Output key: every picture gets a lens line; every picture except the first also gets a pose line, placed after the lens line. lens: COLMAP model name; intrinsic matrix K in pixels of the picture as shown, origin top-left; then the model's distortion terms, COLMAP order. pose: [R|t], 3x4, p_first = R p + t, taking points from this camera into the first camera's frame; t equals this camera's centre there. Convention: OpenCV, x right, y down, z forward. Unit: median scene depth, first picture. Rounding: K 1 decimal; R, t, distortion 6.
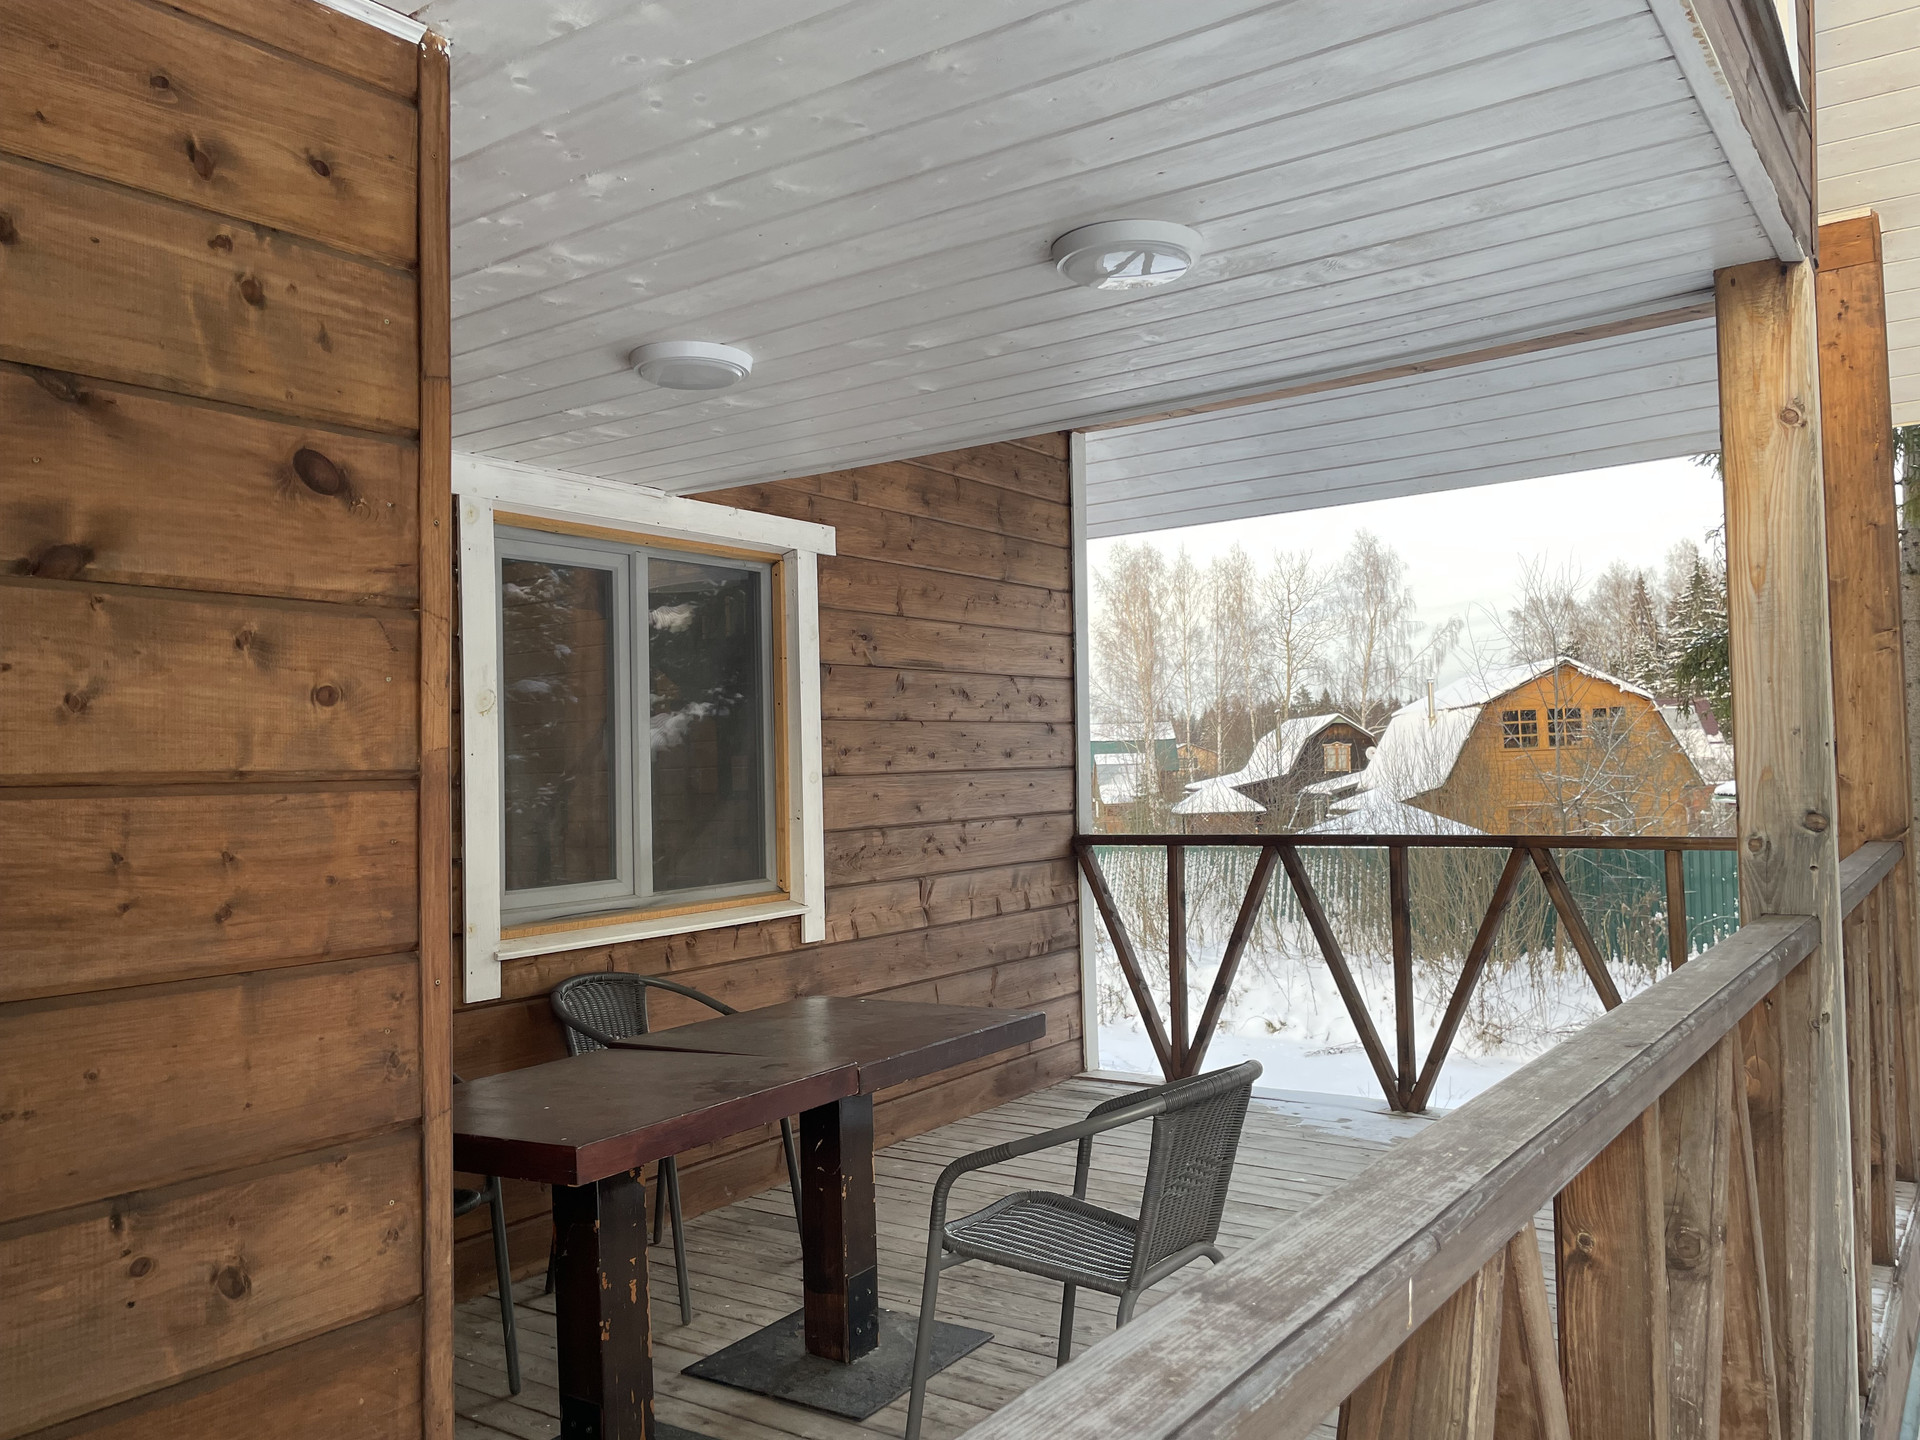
lens RADIAL K [[1453.3, 0, 966.1], [0, 1453.3, 716.8], [0, 0, 1]] dist [0.039625, -0.004022]
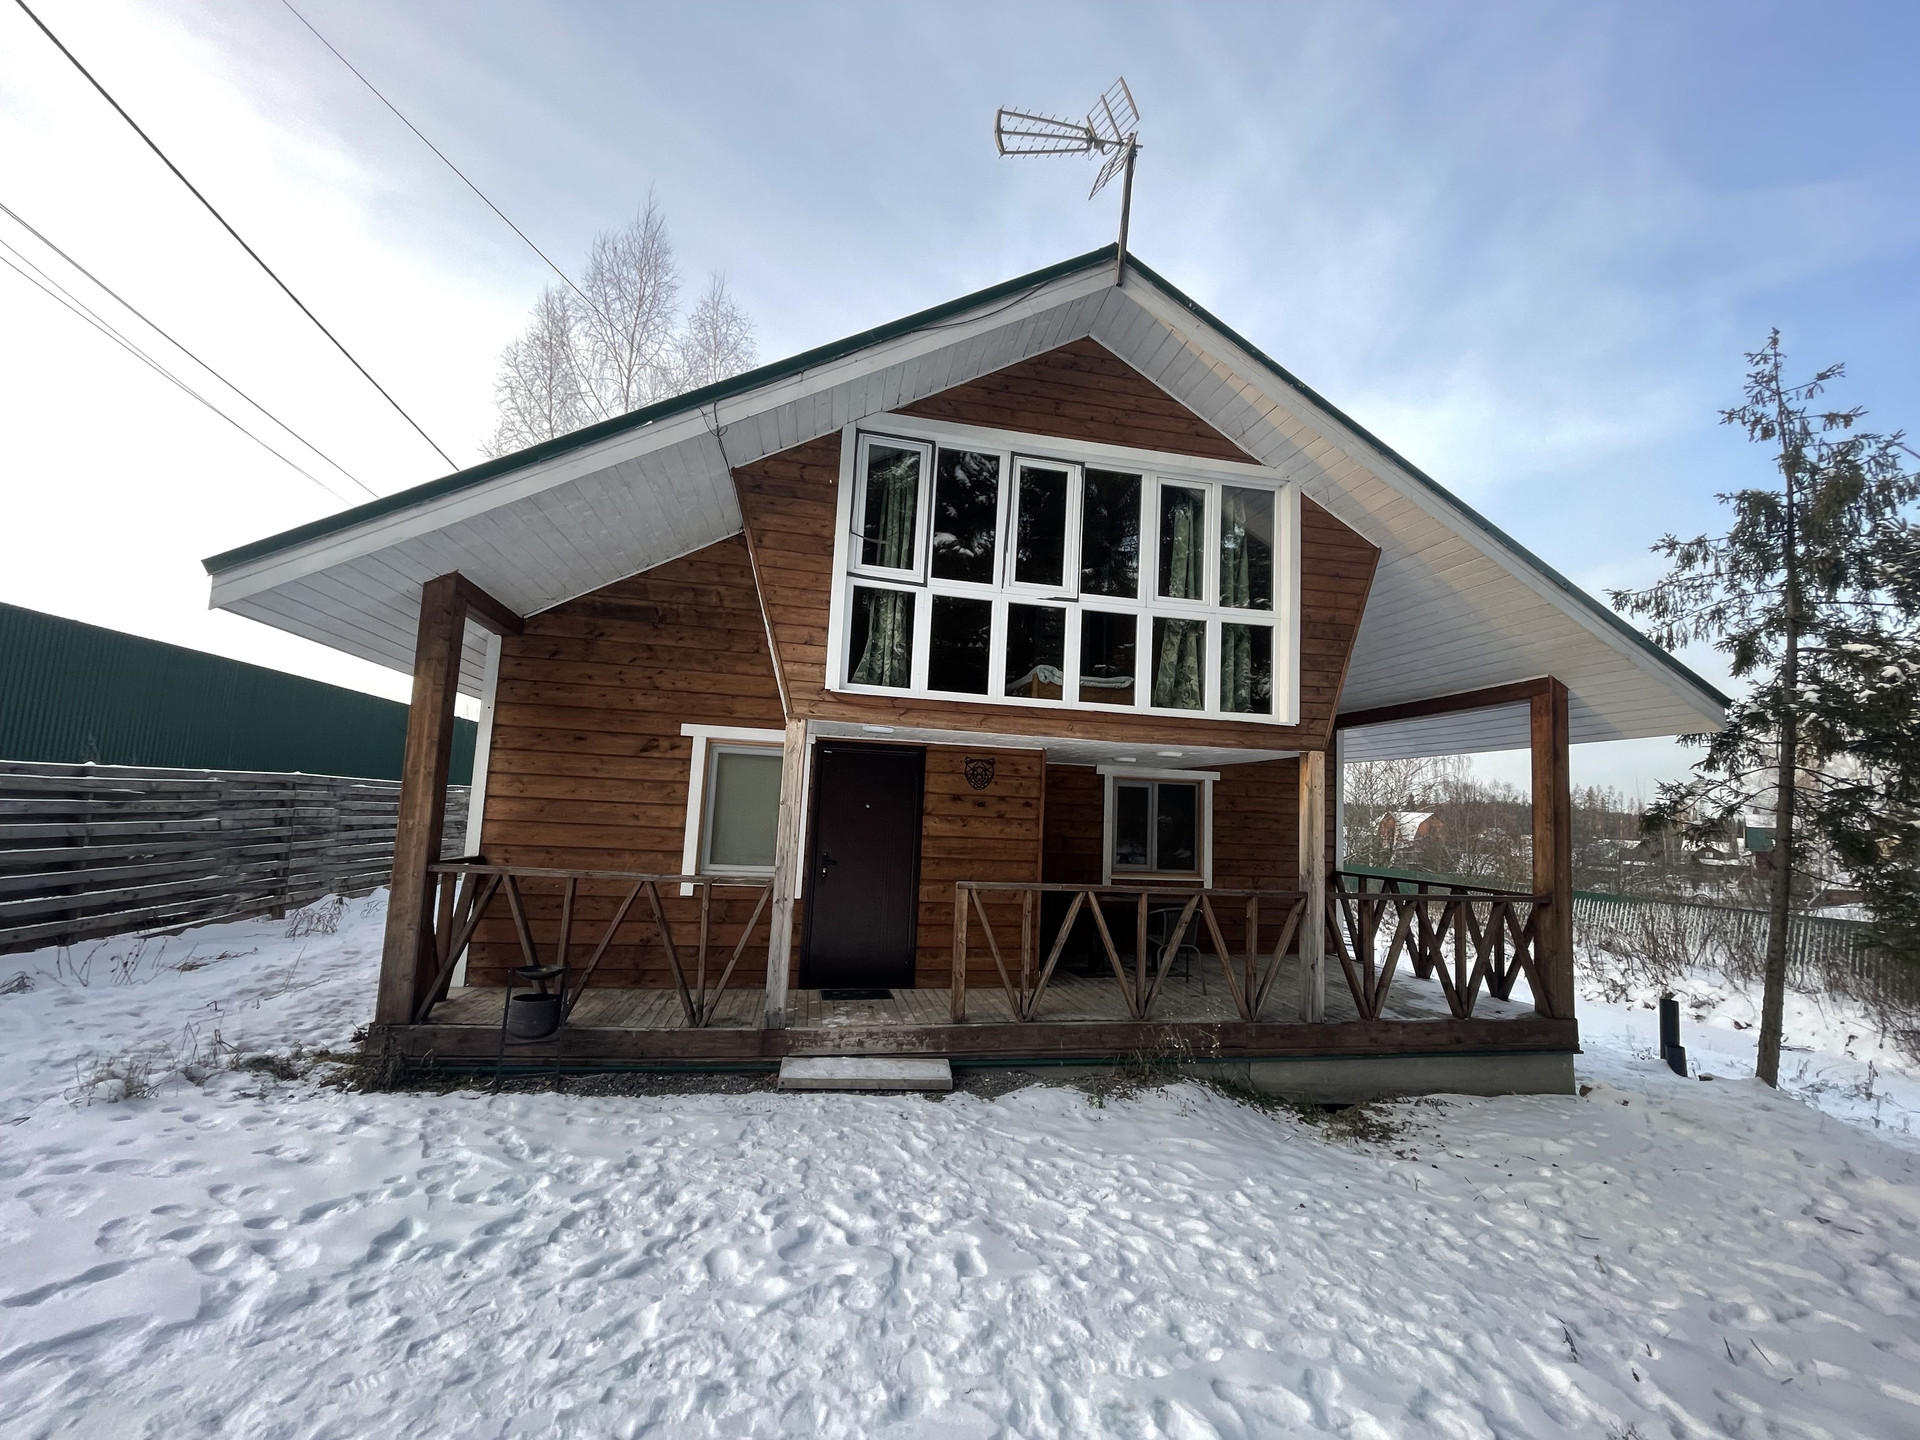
lens RADIAL K [[776.6, 0, 958.0], [0, 776.6, 726.6], [0, 0, 1]] dist [-0.000305, -0.000116]
pose [[0.728585, -0.020369, -0.684652, 0.768551], [-0.033705, 0.997281, -0.065538, -0.099698], [0.684125, 0.070826, 0.725917, -0.841430]]
